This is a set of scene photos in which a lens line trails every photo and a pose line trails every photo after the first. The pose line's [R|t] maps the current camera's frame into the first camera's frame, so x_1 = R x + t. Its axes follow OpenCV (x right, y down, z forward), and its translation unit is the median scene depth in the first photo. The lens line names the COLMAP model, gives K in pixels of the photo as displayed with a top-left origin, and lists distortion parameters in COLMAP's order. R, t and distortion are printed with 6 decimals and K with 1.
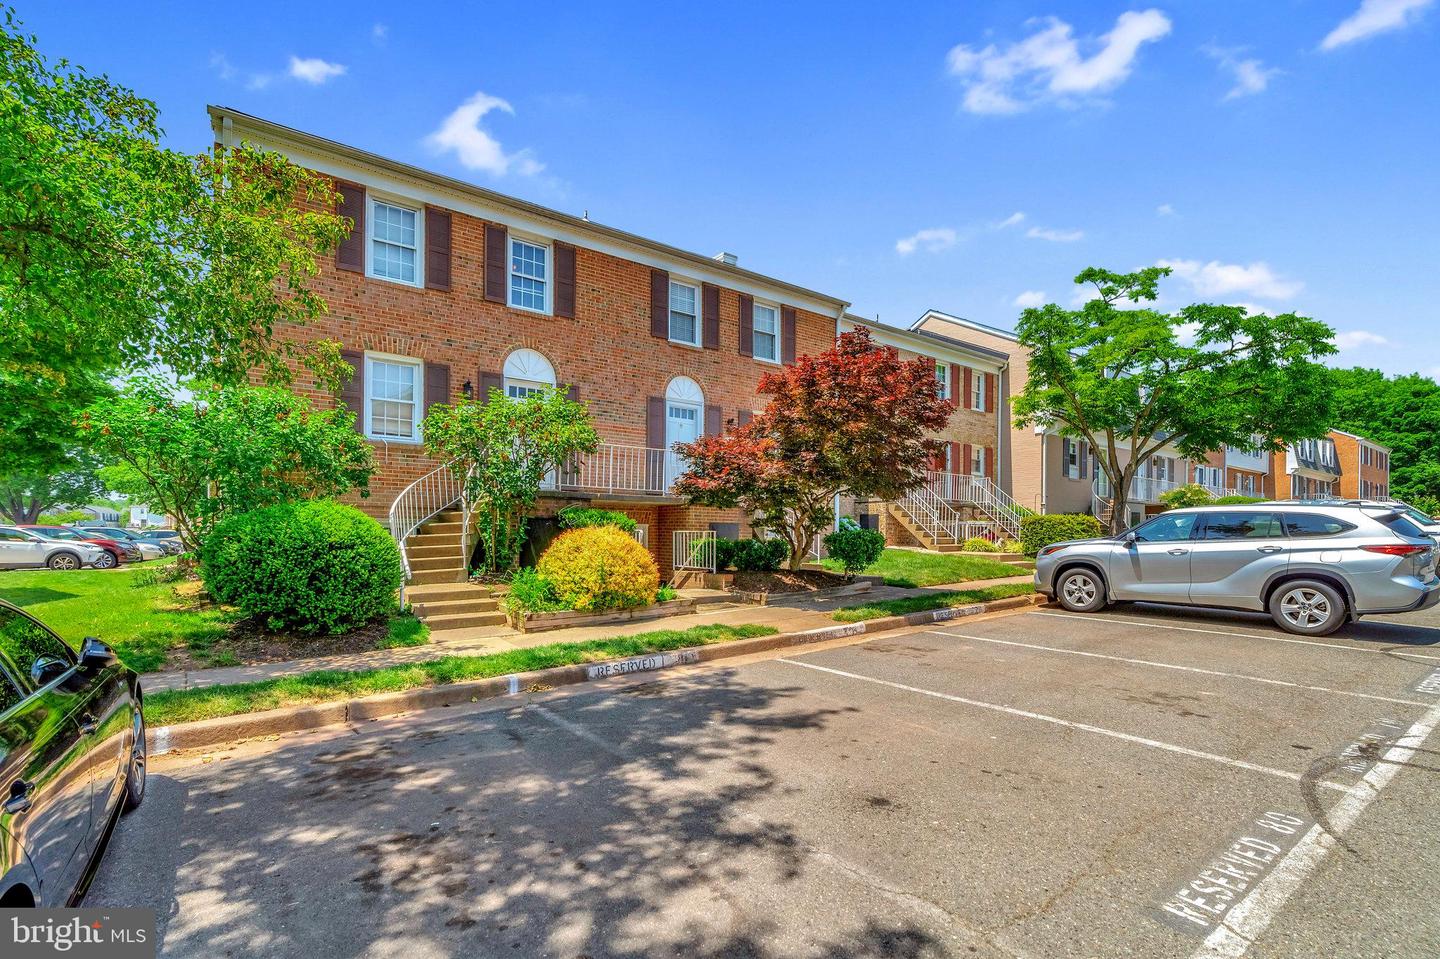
lens RADIAL K [[659.4, 0, 743.2], [0, 659.4, 525.4], [0, 0, 1]] dist [-0.000684, 0.000255]
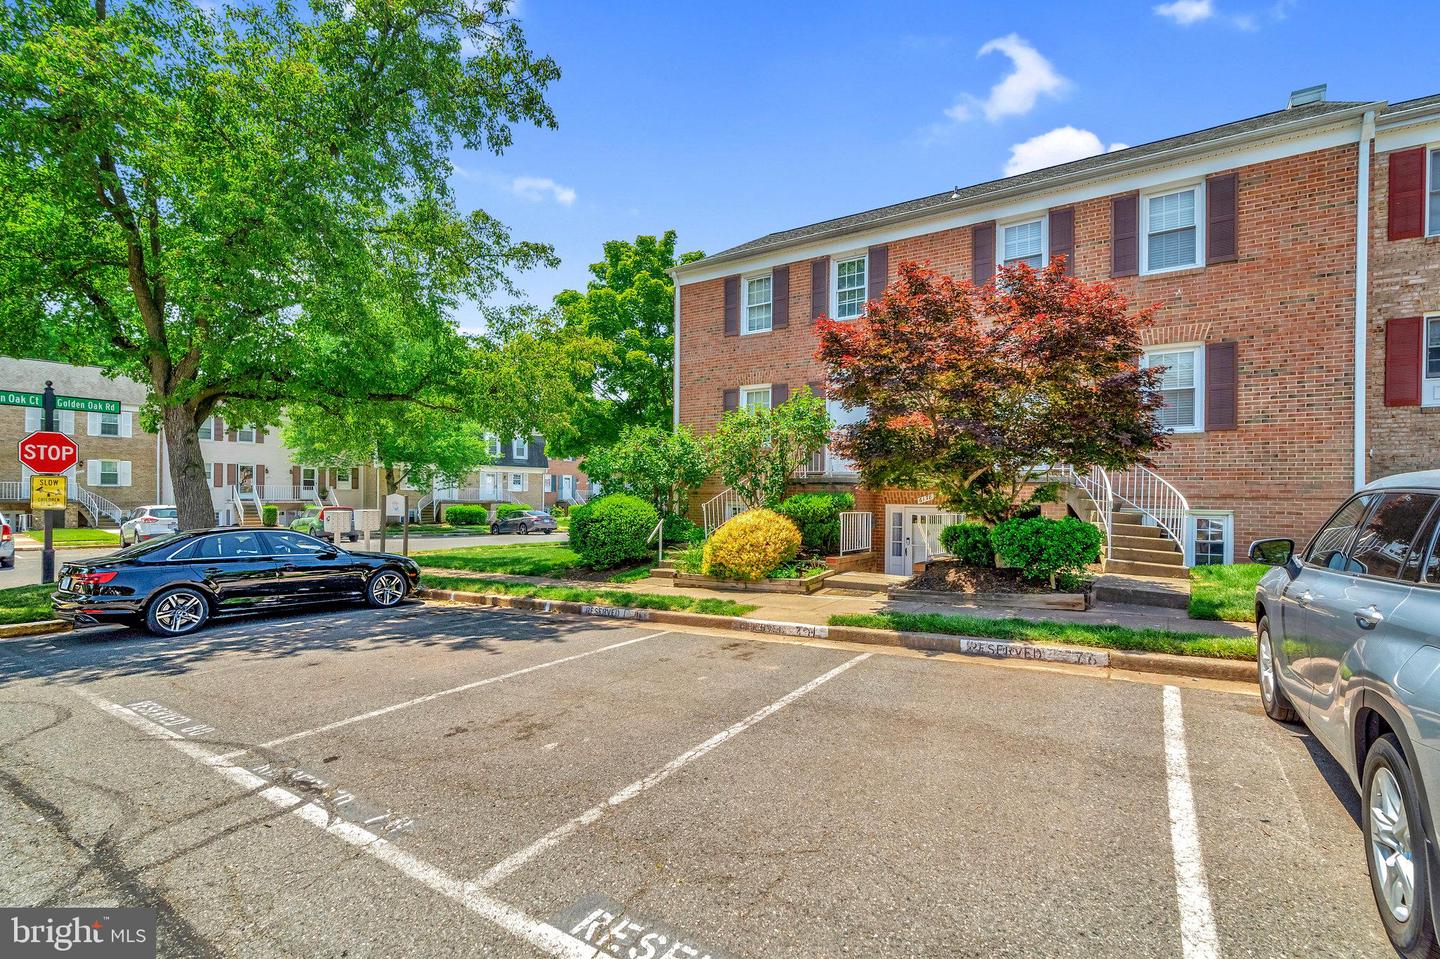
lens RADIAL K [[661.1, 0, 736.9], [0, 661.1, 489.9], [0, 0, 1]] dist [-0.011575, 0.001836]
pose [[0.333893, -0.016978, -0.942458, 0.945500], [0.005267, 0.999856, -0.016146, -0.015781], [0.942596, 0.000427, 0.333934, 0.601699]]
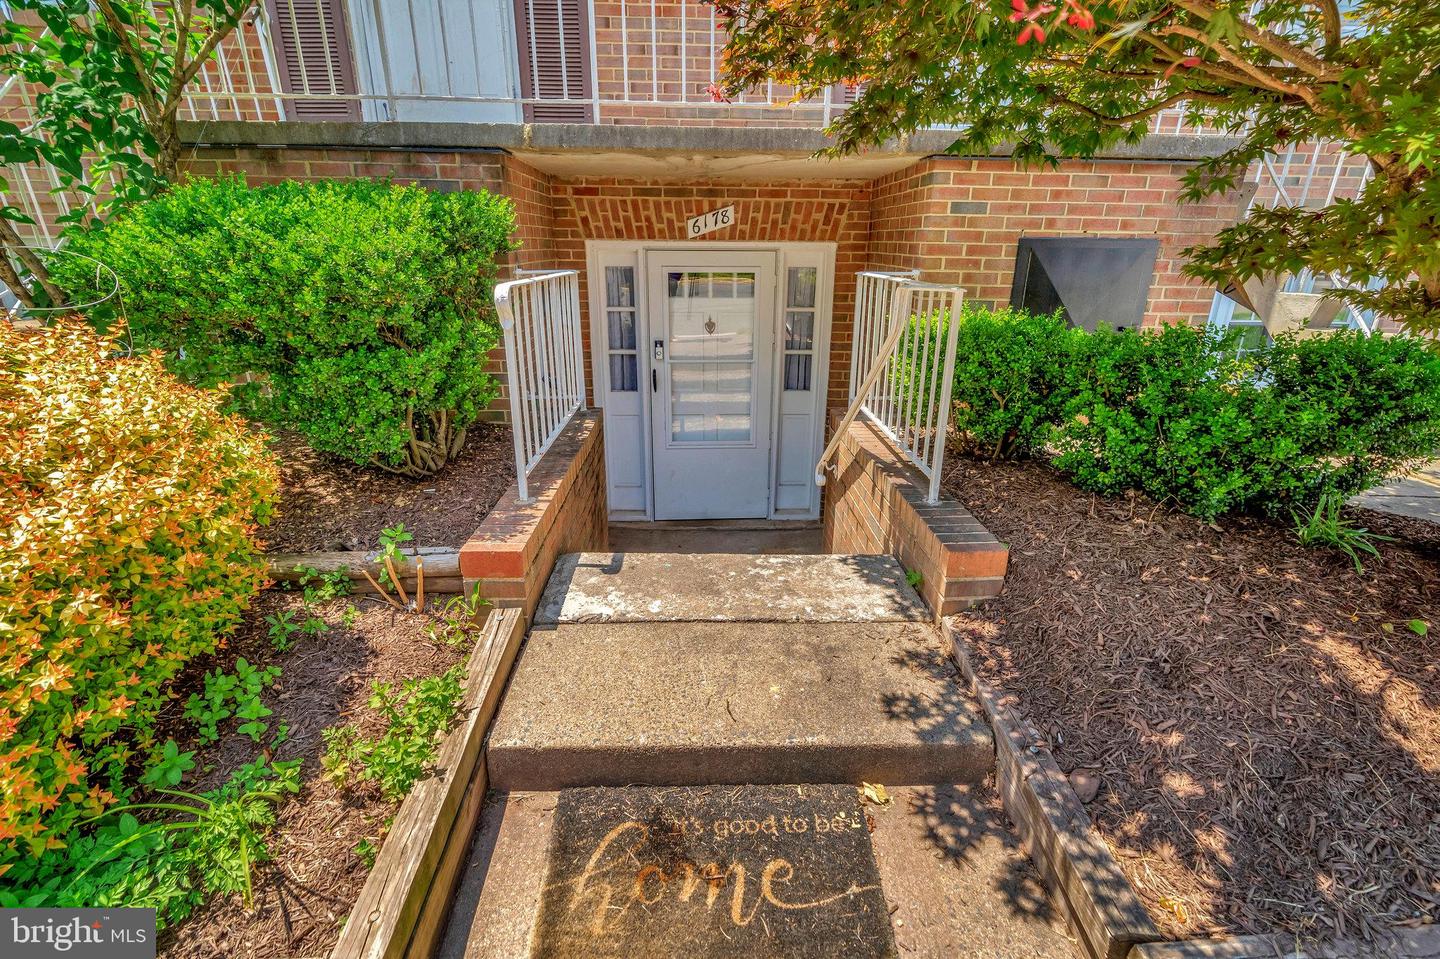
lens RADIAL K [[659.9, 0, 722.6], [0, 659.9, 476.2], [0, 0, 1]] dist [-0.003510, 0.000344]
pose [[0.810526, 0.195114, -0.552249, 0.019427], [0.005939, 0.940096, 0.340859, -0.007209], [0.585673, -0.279555, 0.760813, 1.064385]]
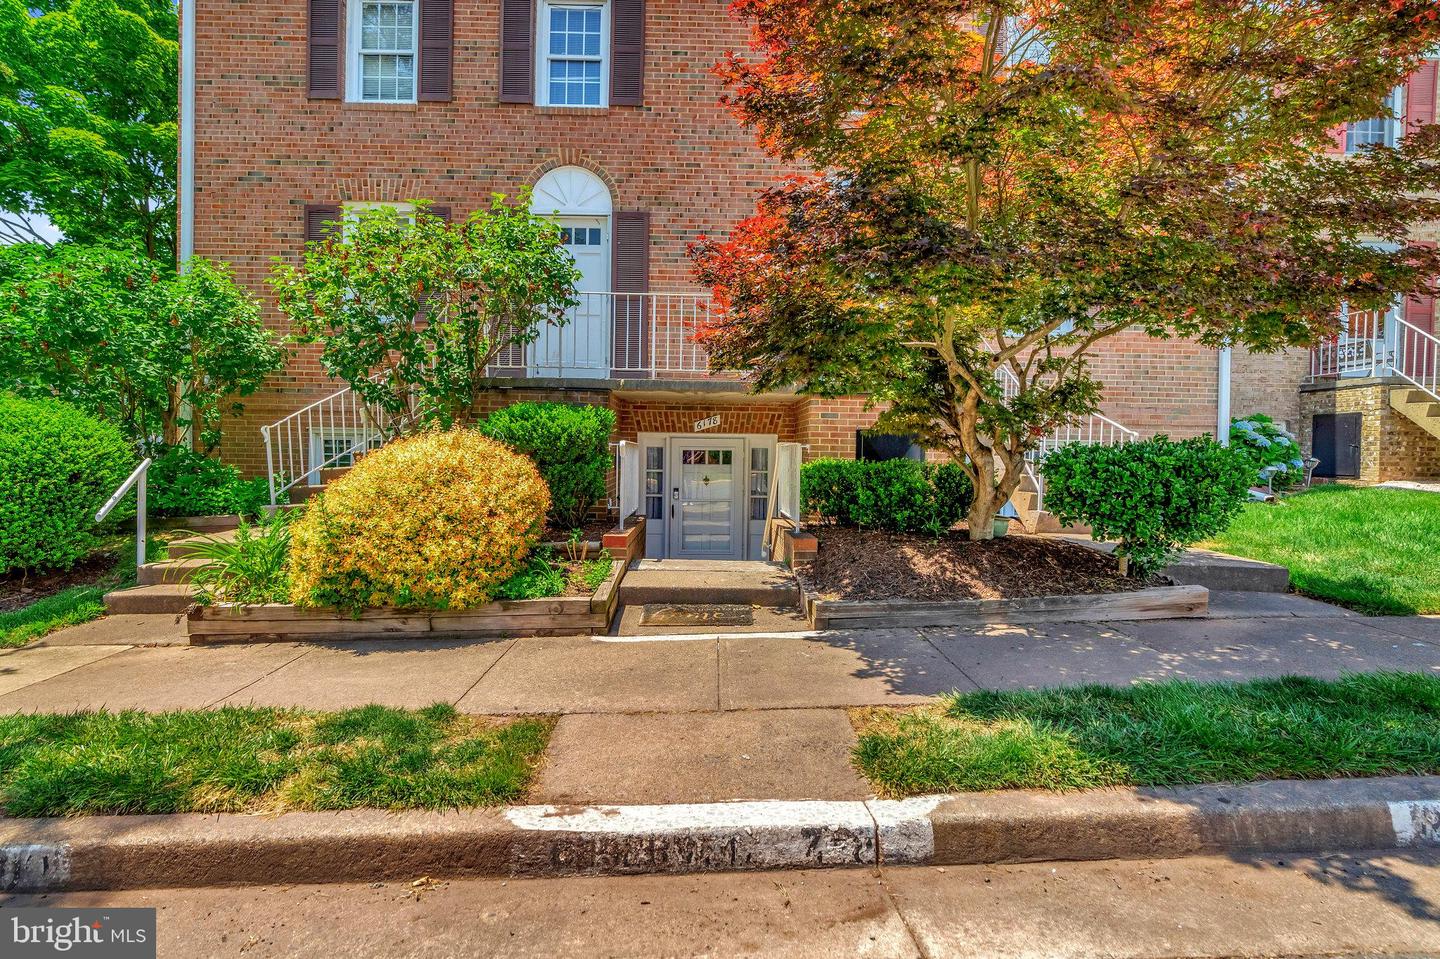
lens RADIAL K [[673.3, 0, 723.3], [0, 673.3, 452.3], [0, 0, 1]] dist [-0.003738, 0.001528]
pose [[0.805942, 0.003210, -0.591986, 0.265144], [0.001411, 0.999972, 0.007343, 0.015159], [0.591993, -0.006753, 0.805915, 0.759136]]
